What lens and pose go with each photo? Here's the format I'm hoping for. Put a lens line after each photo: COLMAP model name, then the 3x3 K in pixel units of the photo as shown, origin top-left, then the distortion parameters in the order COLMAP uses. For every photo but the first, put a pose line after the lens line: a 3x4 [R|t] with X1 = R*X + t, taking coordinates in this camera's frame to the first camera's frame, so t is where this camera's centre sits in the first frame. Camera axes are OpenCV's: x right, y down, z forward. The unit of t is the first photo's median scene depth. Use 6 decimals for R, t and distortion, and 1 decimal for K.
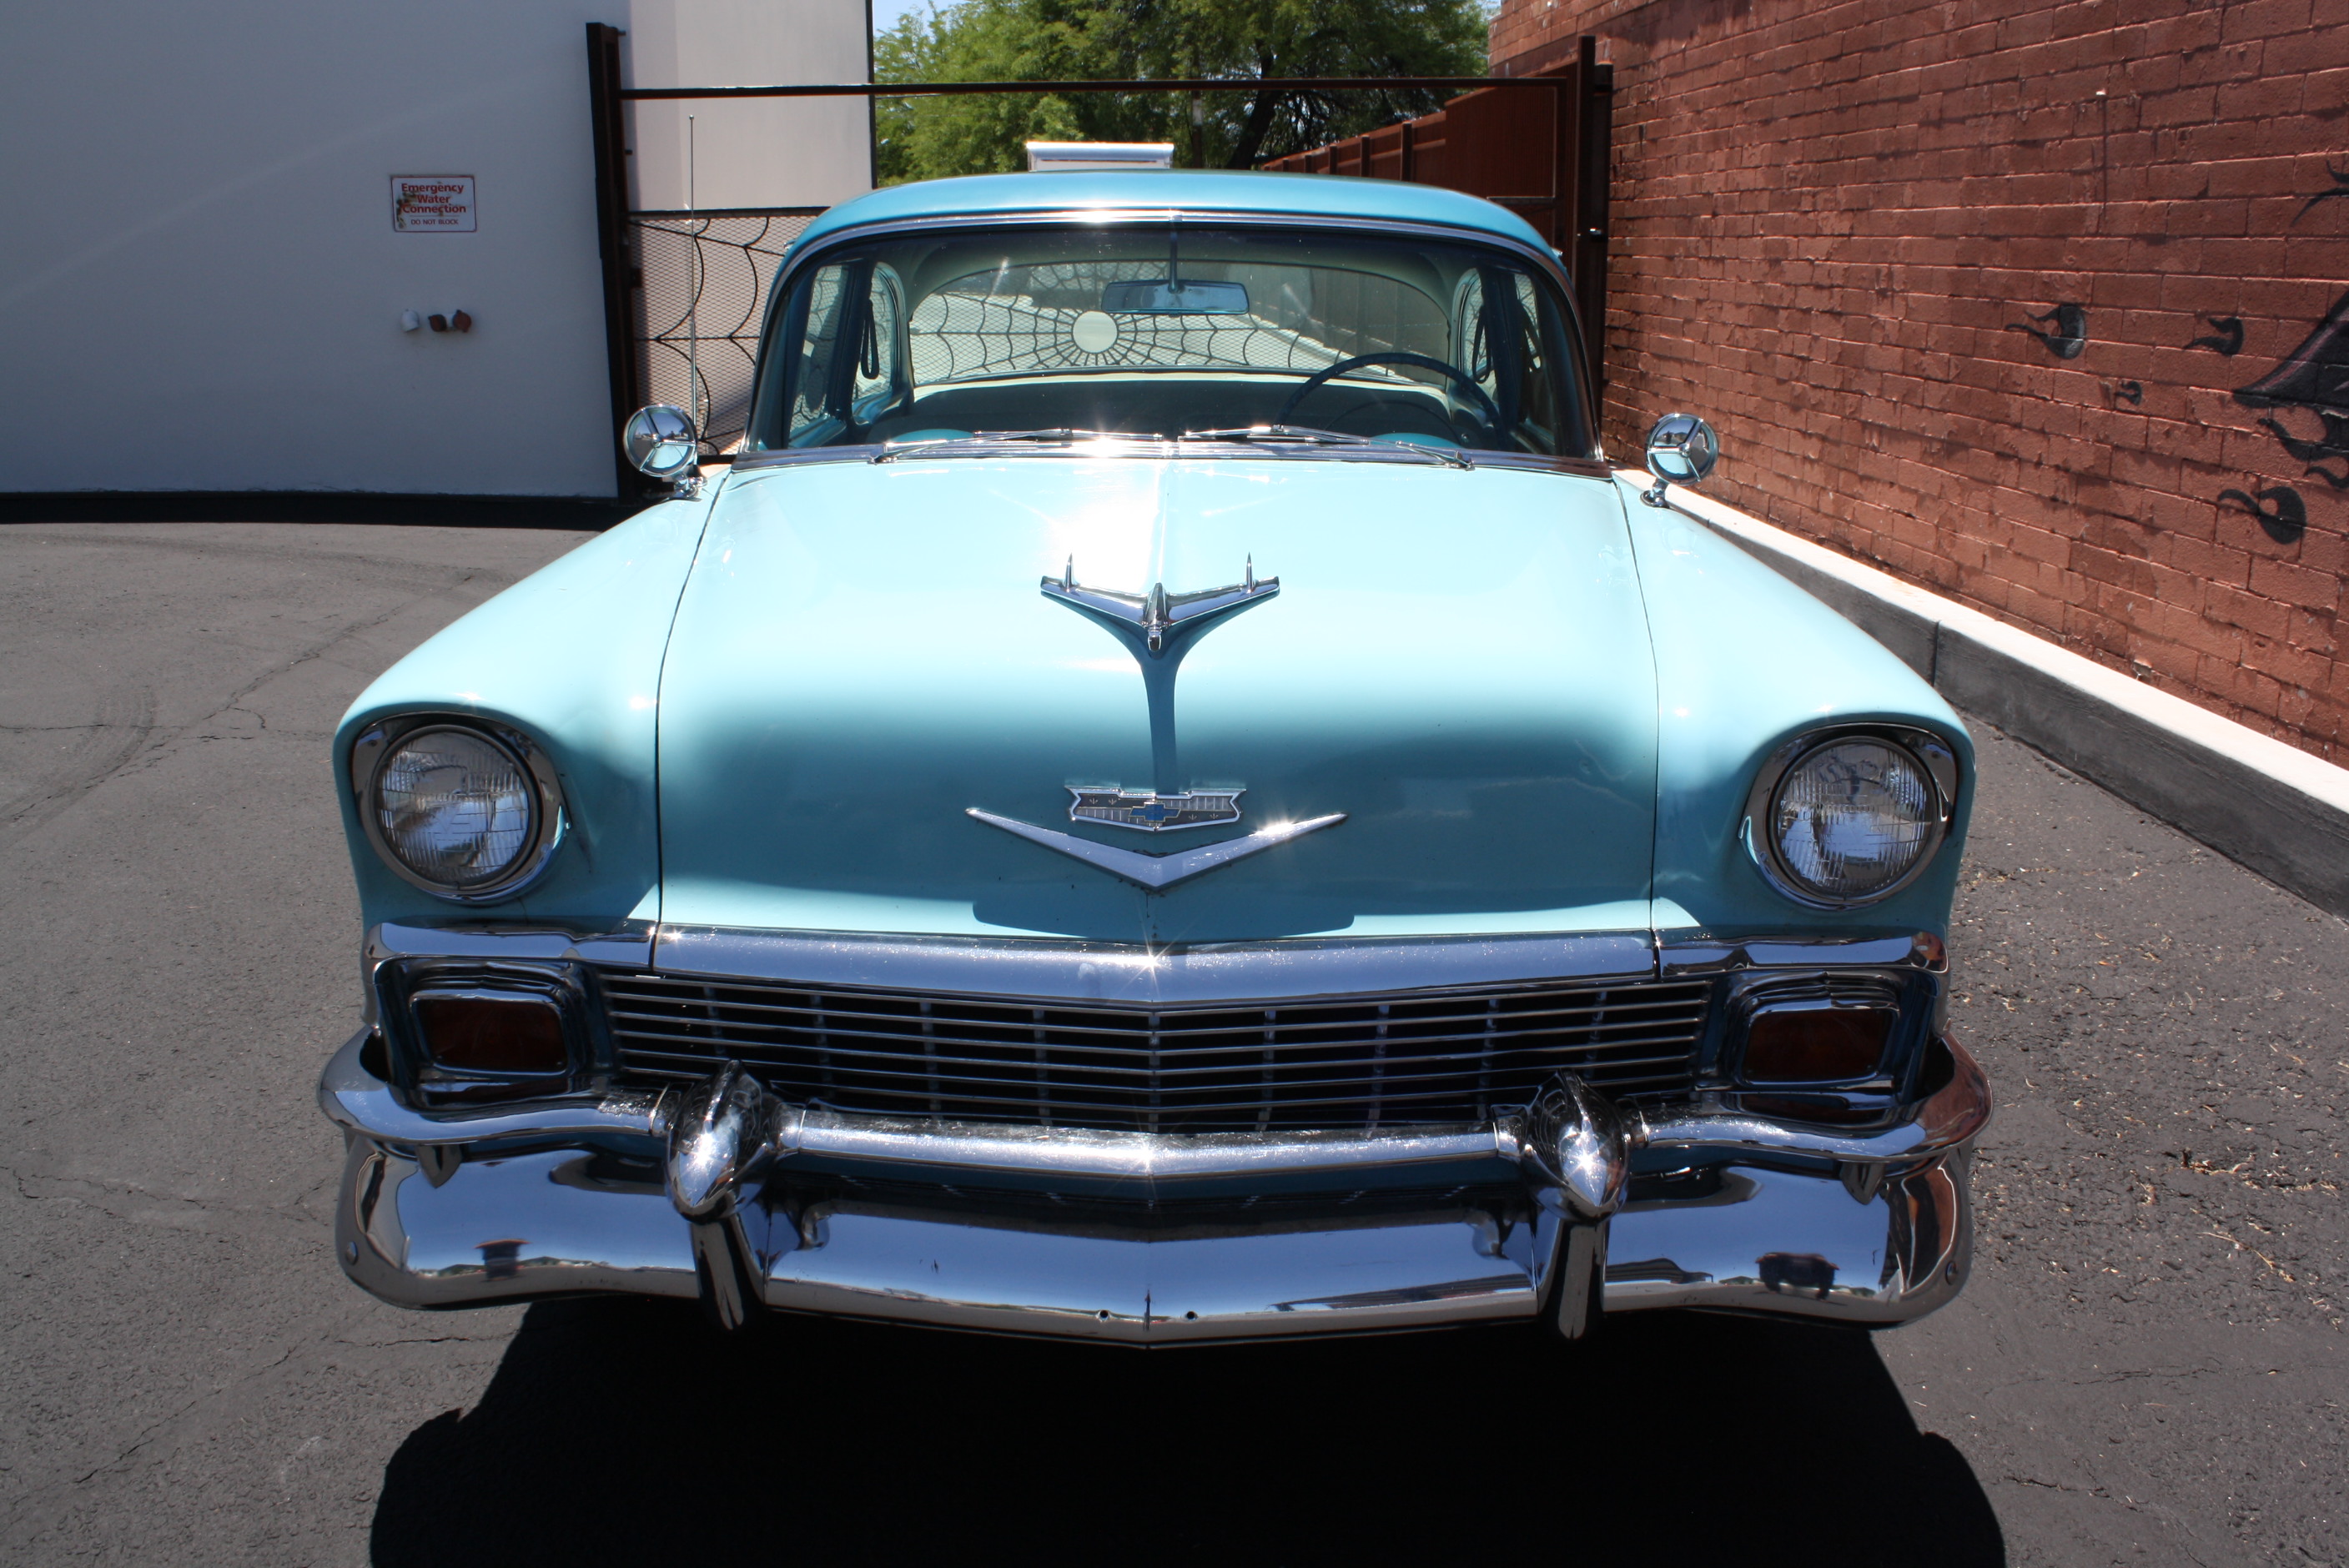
lens RADIAL K [[2036.7, 0, 1189.8], [0, 2036.7, 771.8], [0, 0, 1]] dist [-0.163685, 0.147862]
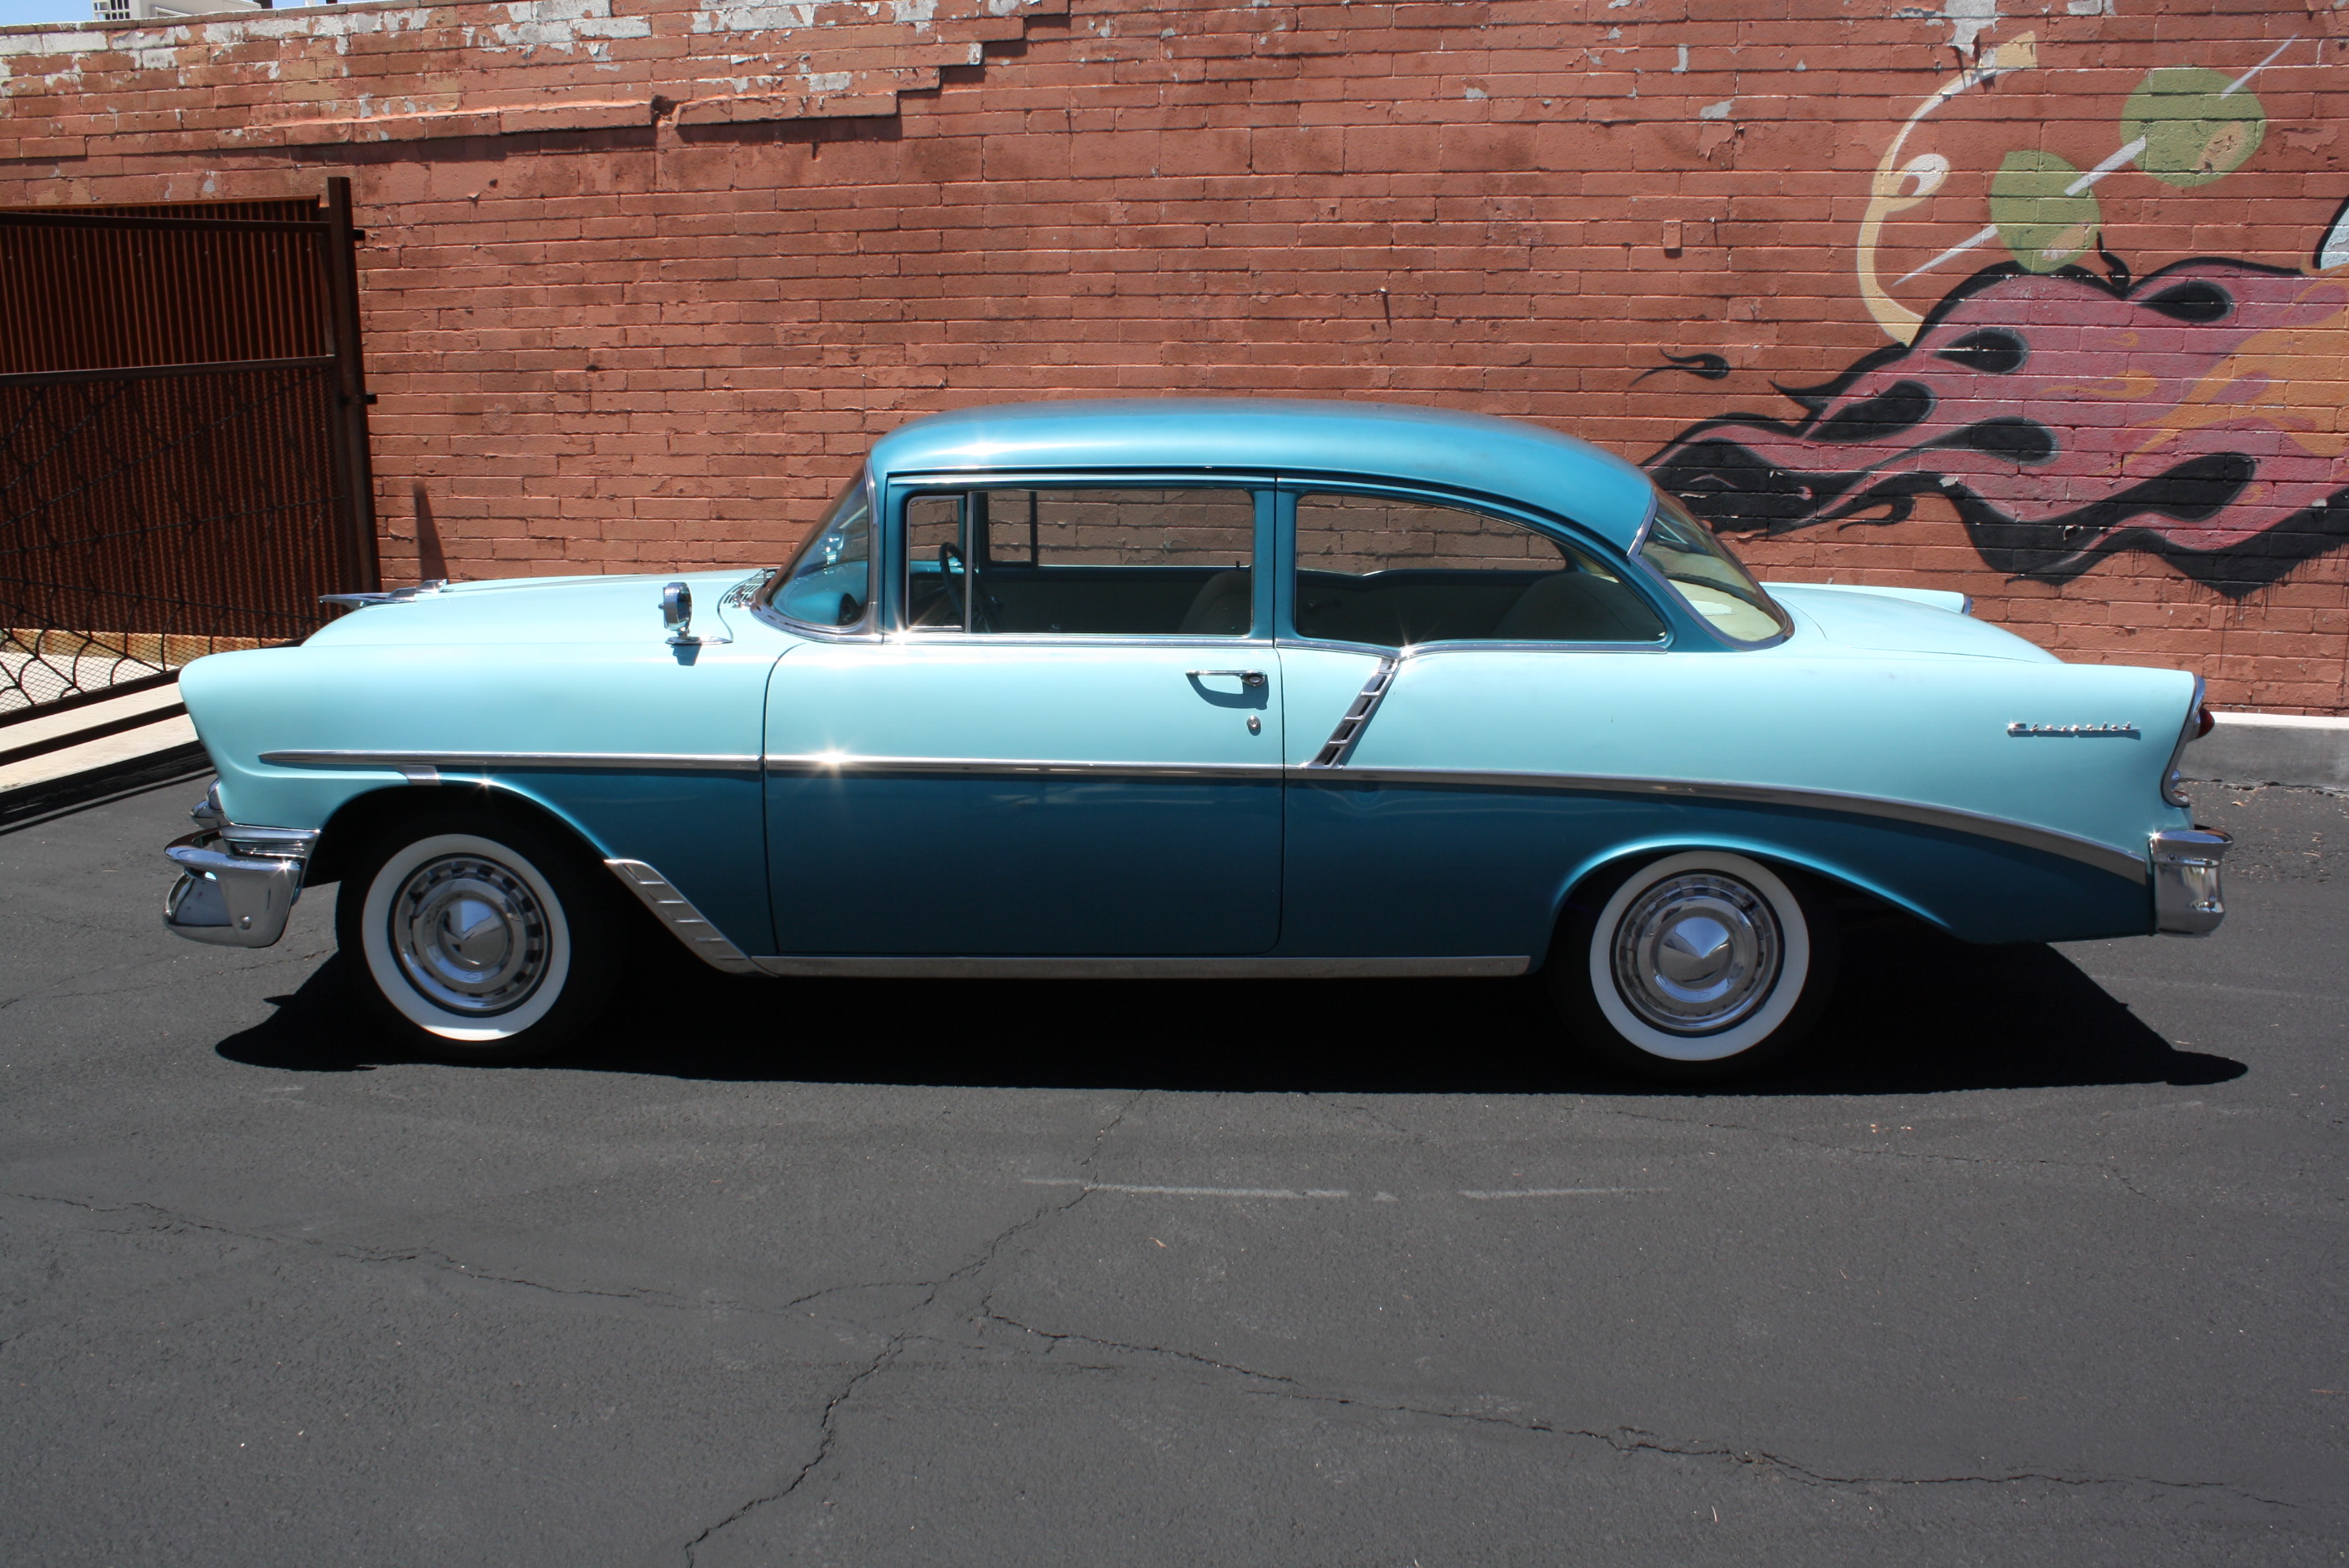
lens RADIAL K [[2036.7, 0, 1173.7], [0, 2036.7, 773.9], [0, 0, 1]] dist [-0.163685, 0.147862]
pose [[0.305844, -0.211613, 0.928267, -1.013881], [0.246998, 0.959240, 0.137293, -0.247970], [-0.919484, 0.187290, 0.345646, 0.700310]]
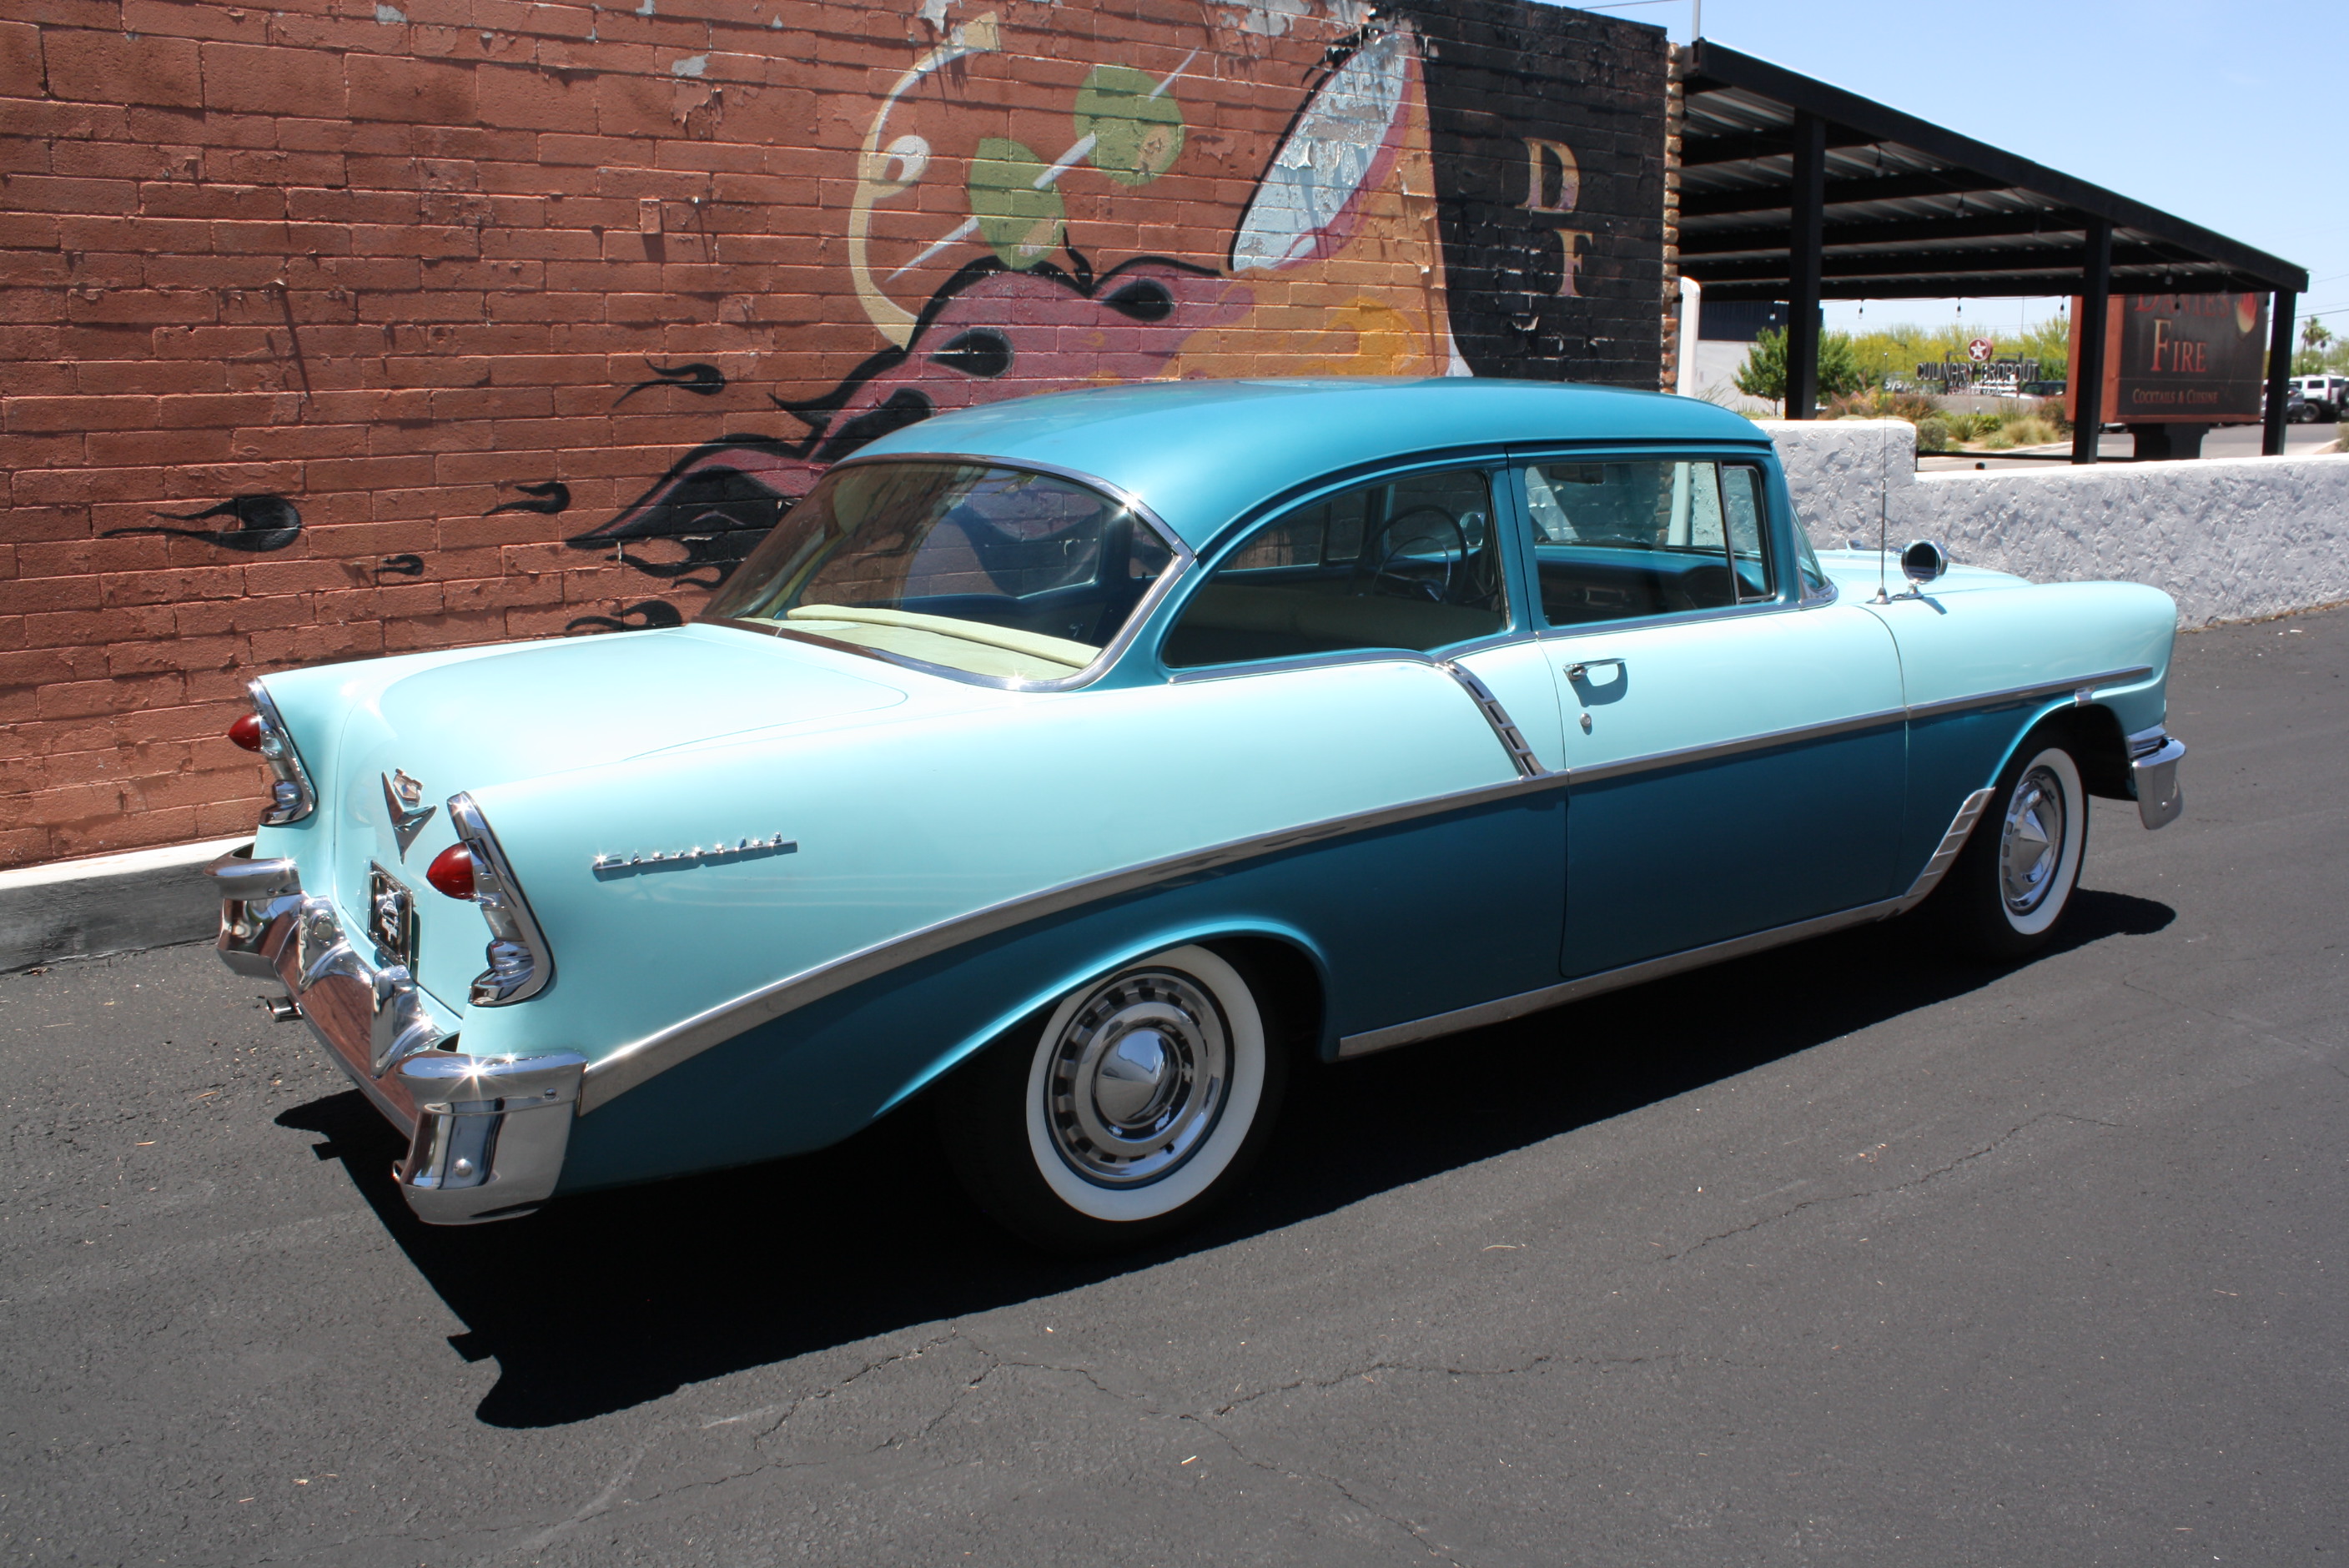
lens RADIAL K [[2036.7, 0, 1221.8], [0, 2036.7, 759.1], [0, 0, 1]] dist [-0.163685, 0.147862]
pose [[-0.596265, -0.145684, 0.789458, -0.644269], [0.208505, 0.921544, 0.327540, -0.351200], [-0.775238, 0.359906, -0.519109, 1.235488]]
